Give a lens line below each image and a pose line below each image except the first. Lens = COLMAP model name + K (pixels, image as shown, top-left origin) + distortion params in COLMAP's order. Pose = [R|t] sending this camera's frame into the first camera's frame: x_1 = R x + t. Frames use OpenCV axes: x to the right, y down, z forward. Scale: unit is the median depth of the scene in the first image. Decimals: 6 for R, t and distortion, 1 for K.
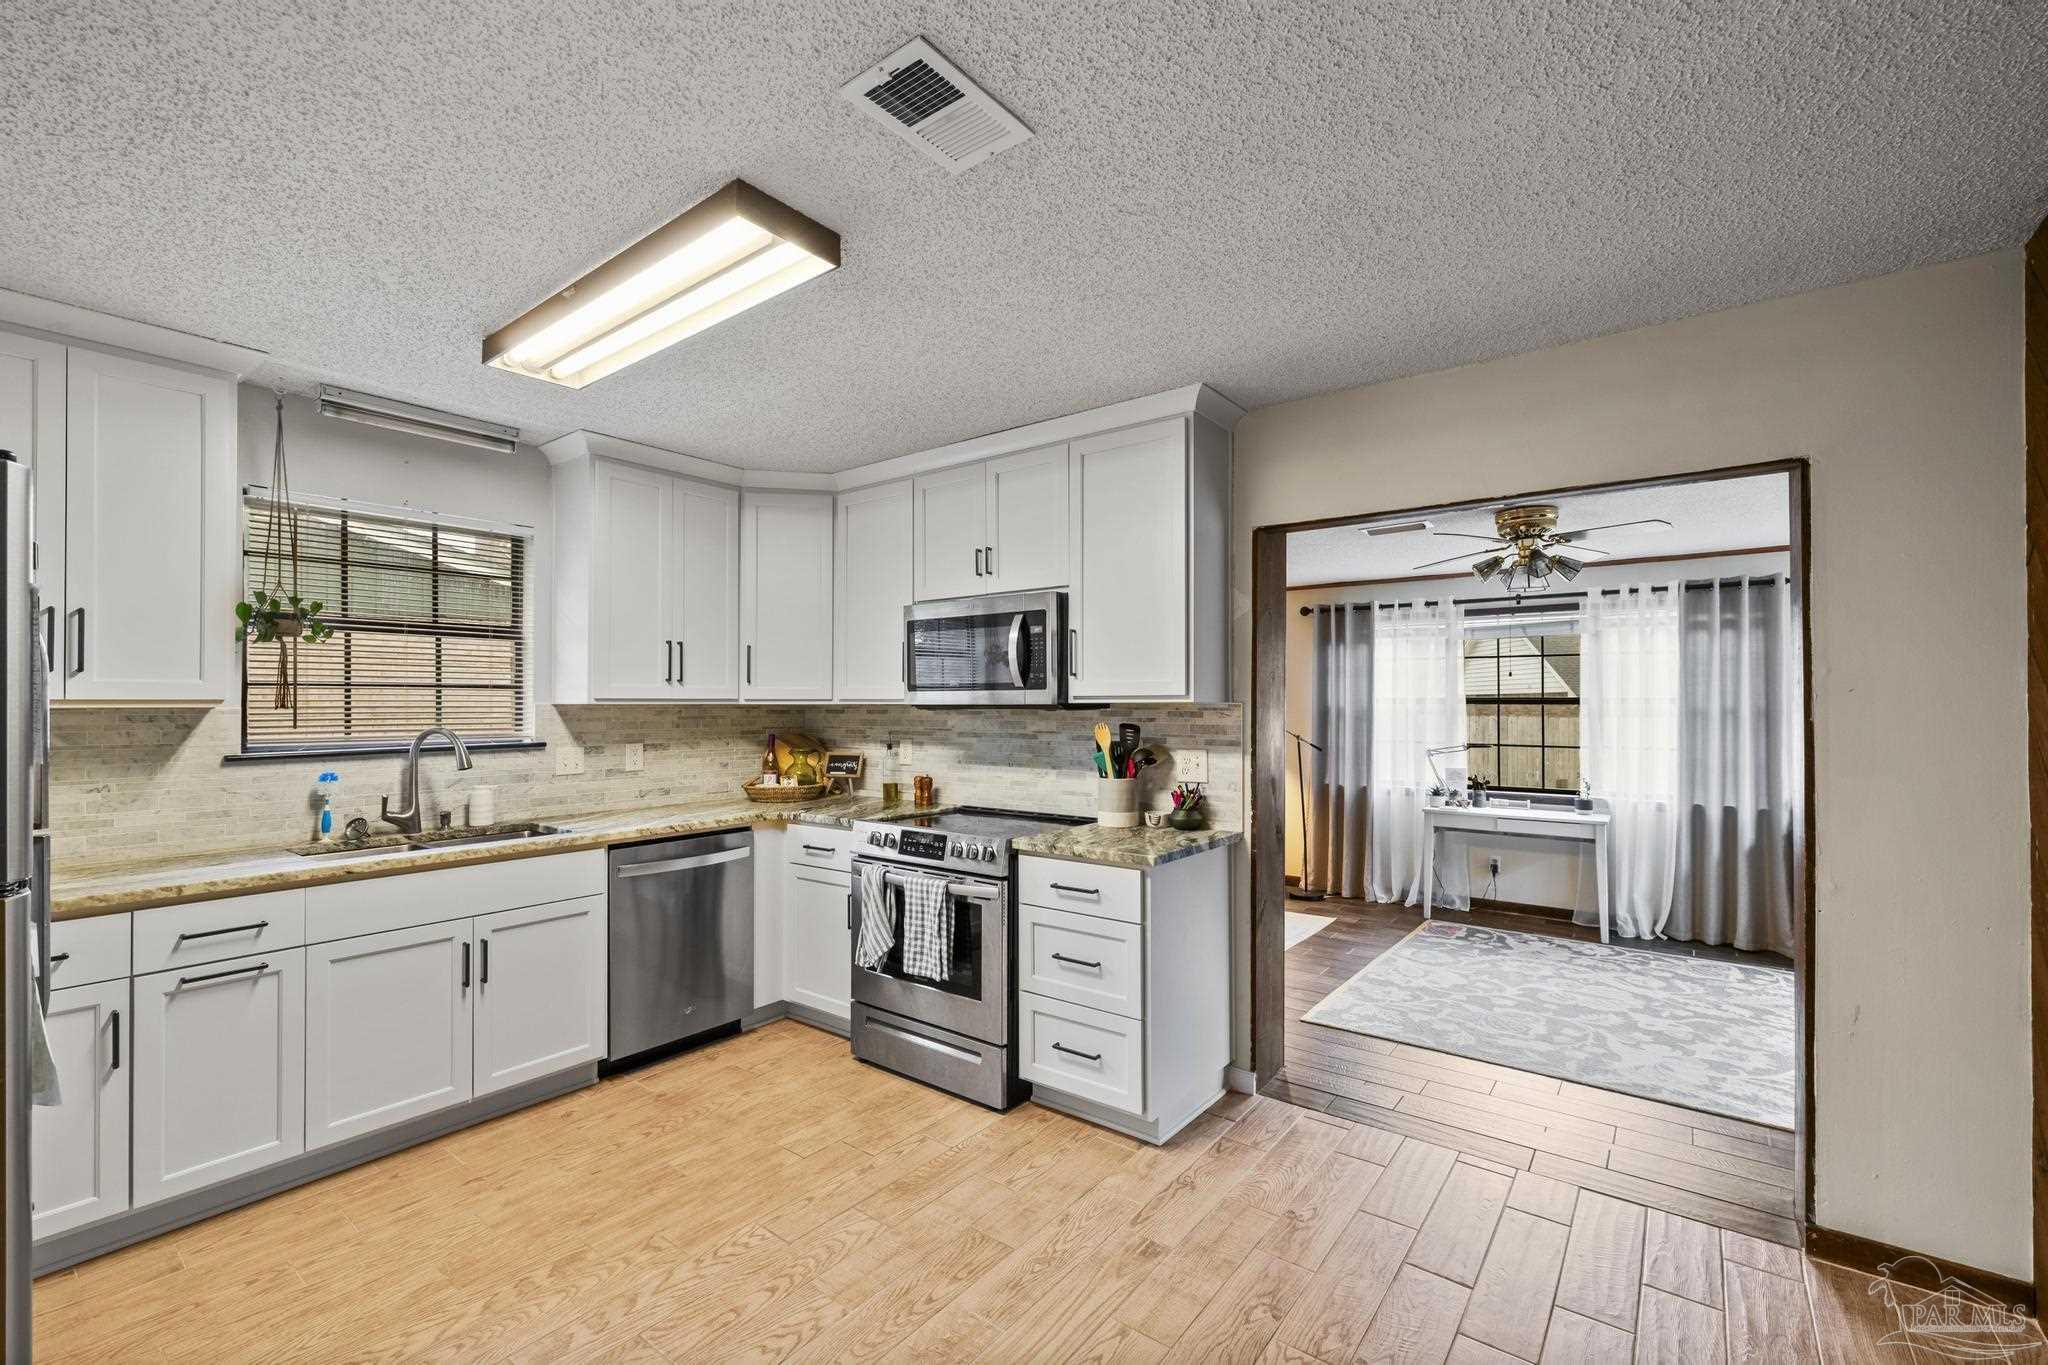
lens RADIAL K [[867.4, 0, 1021.4], [0, 867.4, 699.2], [0, 0, 1]] dist [0.001440, 0.000387]
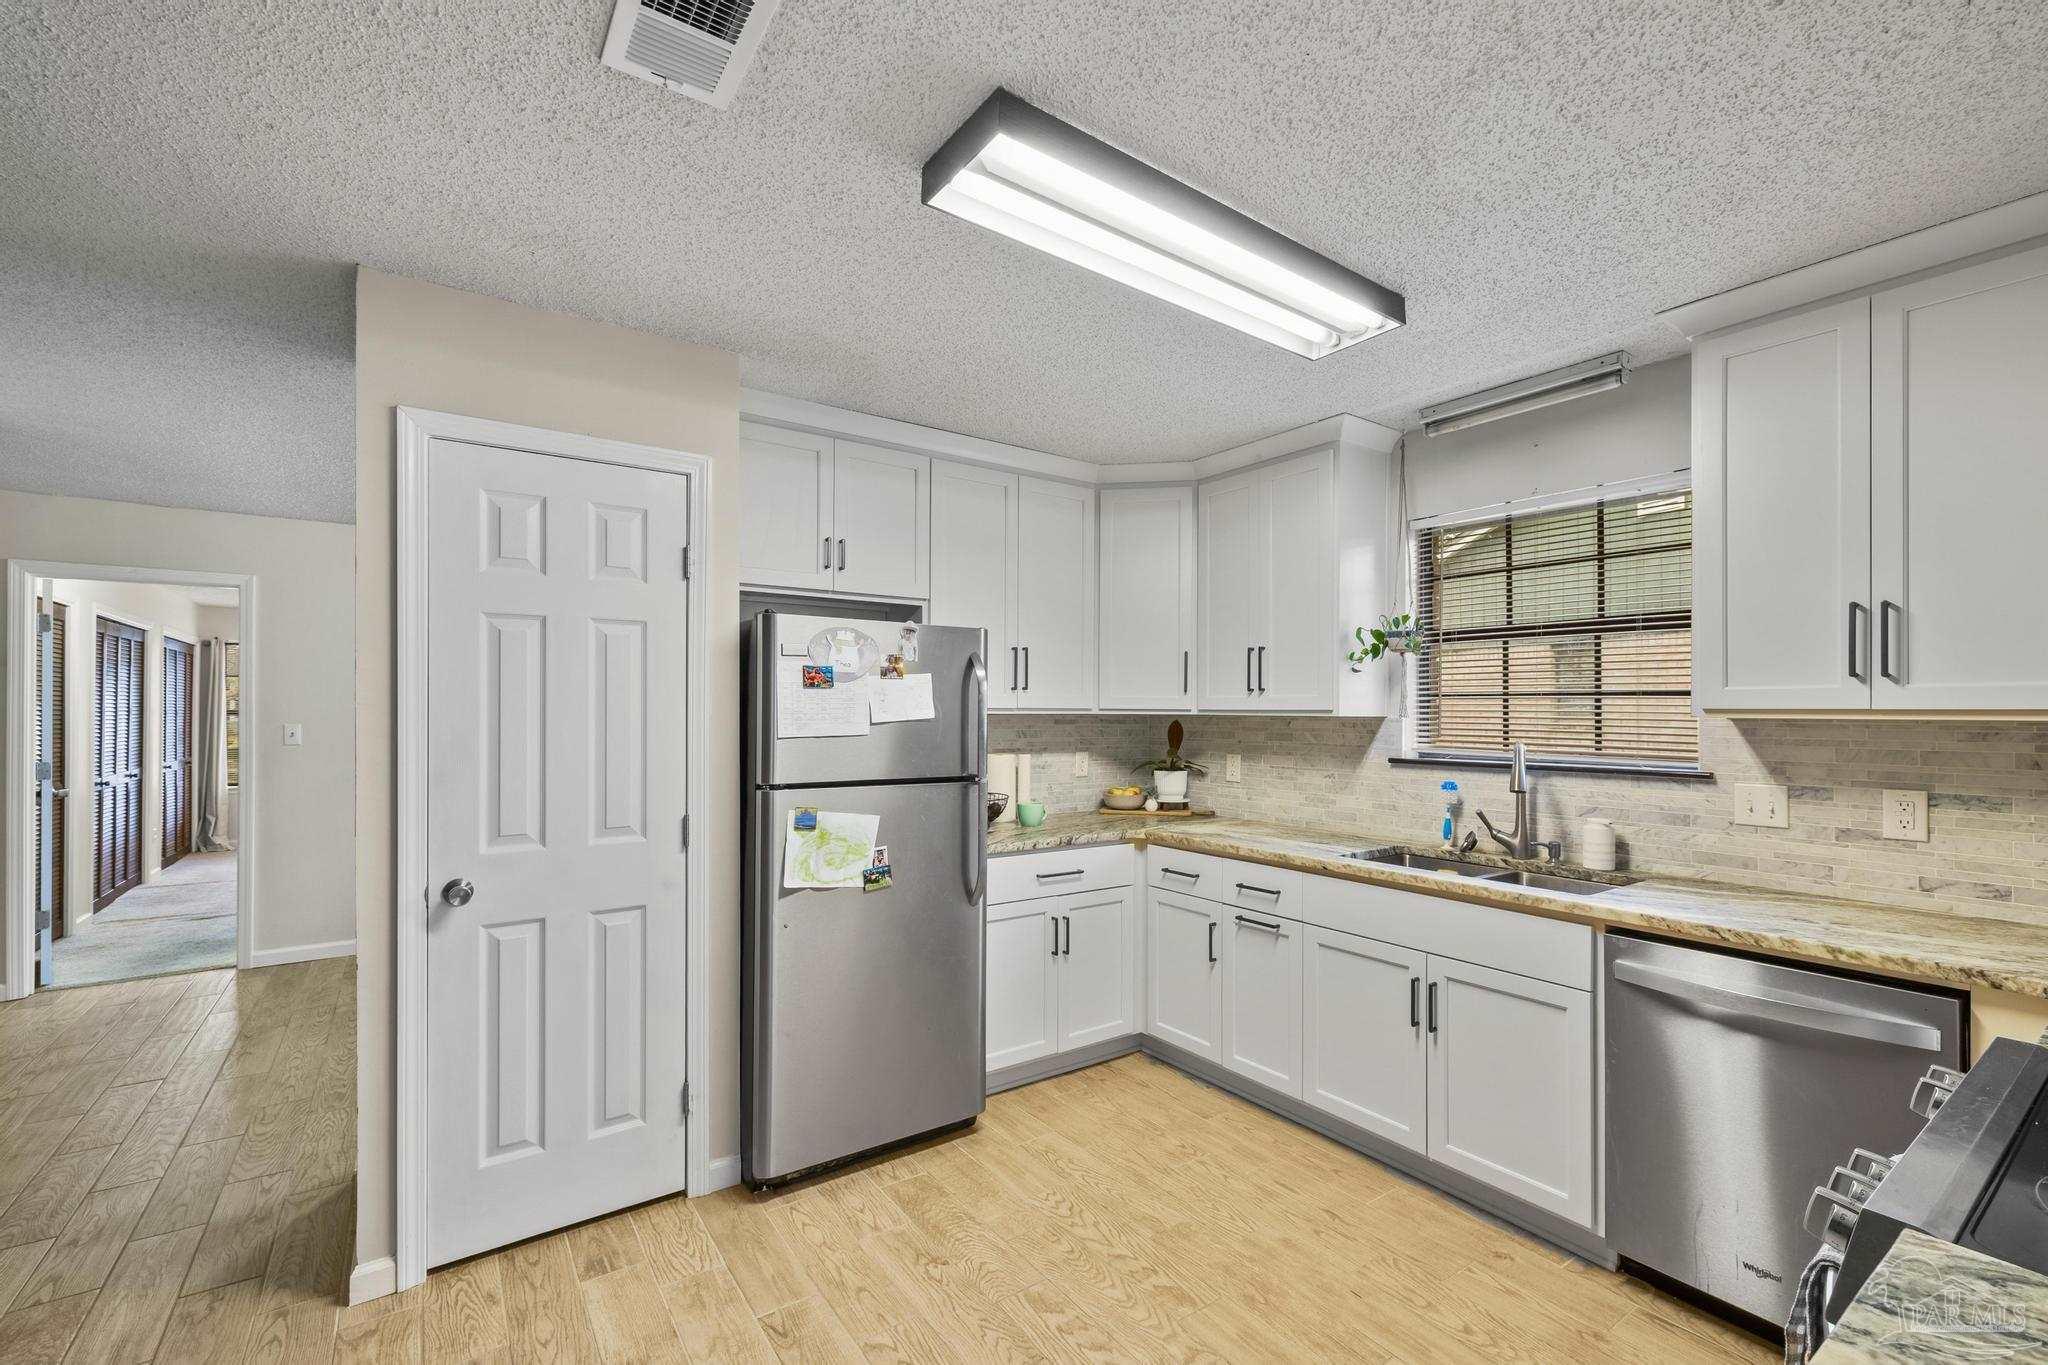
lens RADIAL K [[862.6, 0, 1016.1], [0, 862.6, 703.9], [0, 0, 1]] dist [0.001376, 0.000258]
pose [[-0.288430, -0.006346, -0.957480, 0.202845], [-0.003489, 0.999978, -0.005576, 0.000568], [0.957495, 0.001733, -0.288446, 0.502844]]
